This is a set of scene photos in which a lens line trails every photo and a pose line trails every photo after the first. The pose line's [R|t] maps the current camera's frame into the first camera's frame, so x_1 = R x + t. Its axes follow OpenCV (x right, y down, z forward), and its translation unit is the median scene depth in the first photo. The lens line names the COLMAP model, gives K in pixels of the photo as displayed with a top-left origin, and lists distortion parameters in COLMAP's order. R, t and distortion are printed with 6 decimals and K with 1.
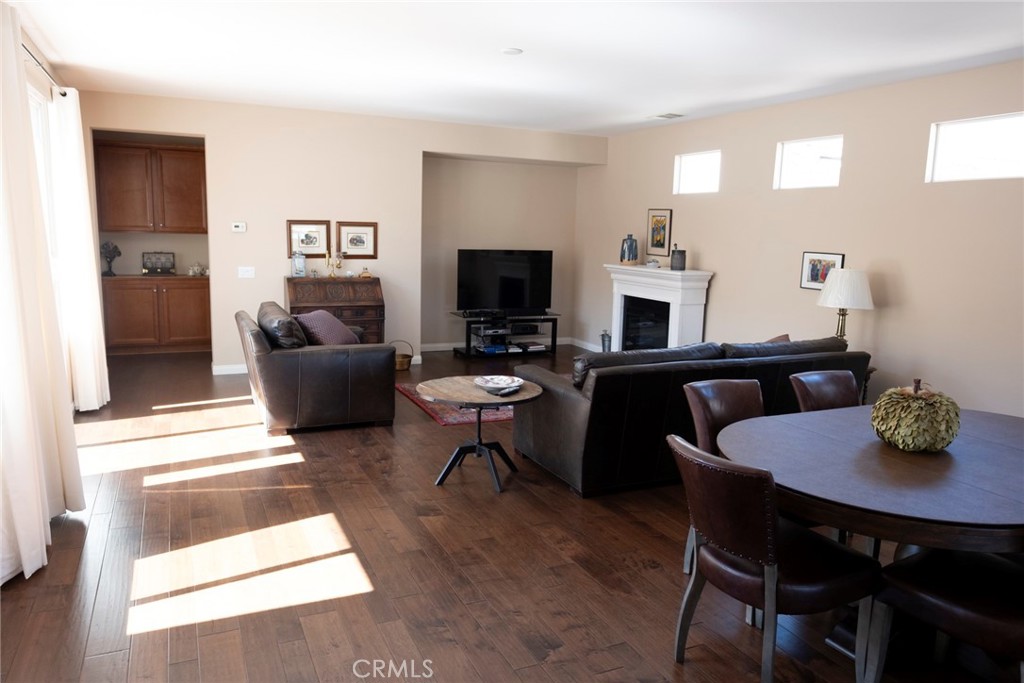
lens RADIAL K [[713.8, 0, 508.8], [0, 713.8, 342.6], [0, 0, 1]] dist [-0.016621, 0.008600]
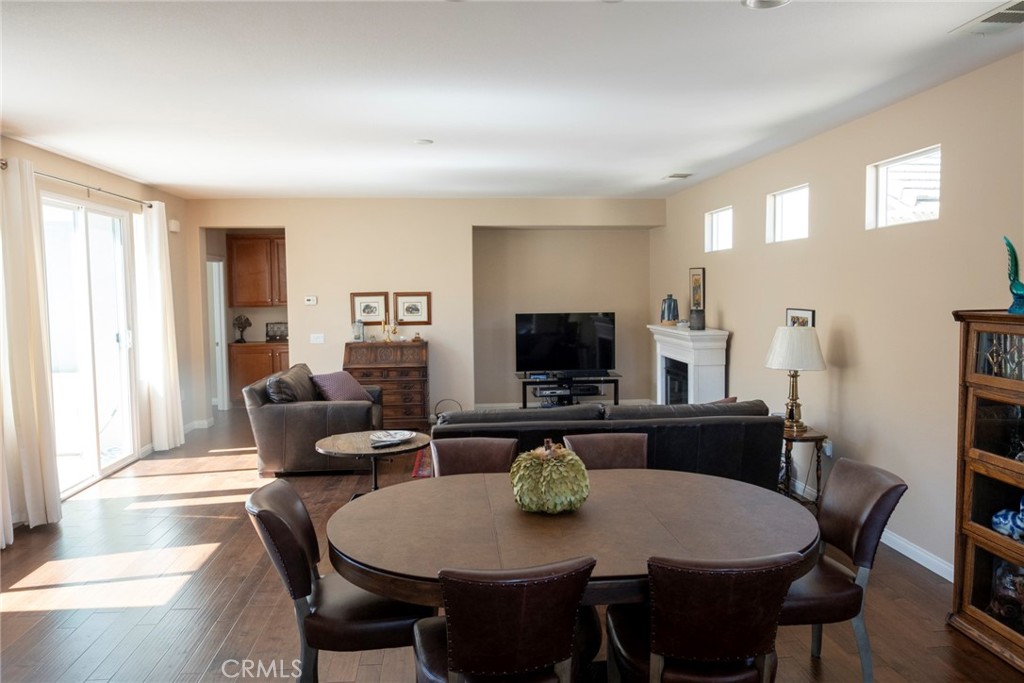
lens RADIAL K [[713.8, 0, 510.4], [0, 713.8, 332.5], [0, 0, 1]] dist [-0.016621, 0.008600]
pose [[0.940931, -0.017373, -0.338151, 0.323405], [-0.016628, 0.995107, -0.097395, 0.000162], [0.338189, 0.097264, 0.936039, 0.009883]]
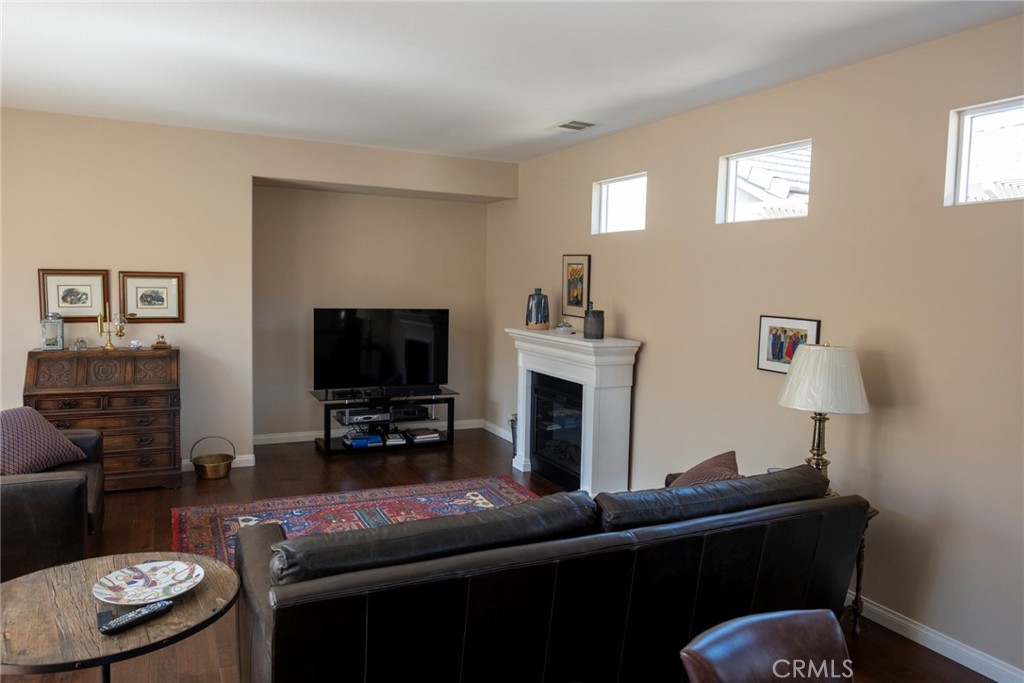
lens RADIAL K [[713.8, 0, 529.0], [0, 713.8, 338.8], [0, 0, 1]] dist [-0.016621, 0.008600]
pose [[0.999165, -0.003190, 0.040742, 0.142577], [0.006303, 0.997050, -0.076492, -0.046885], [-0.040378, 0.076685, 0.996237, 0.289605]]
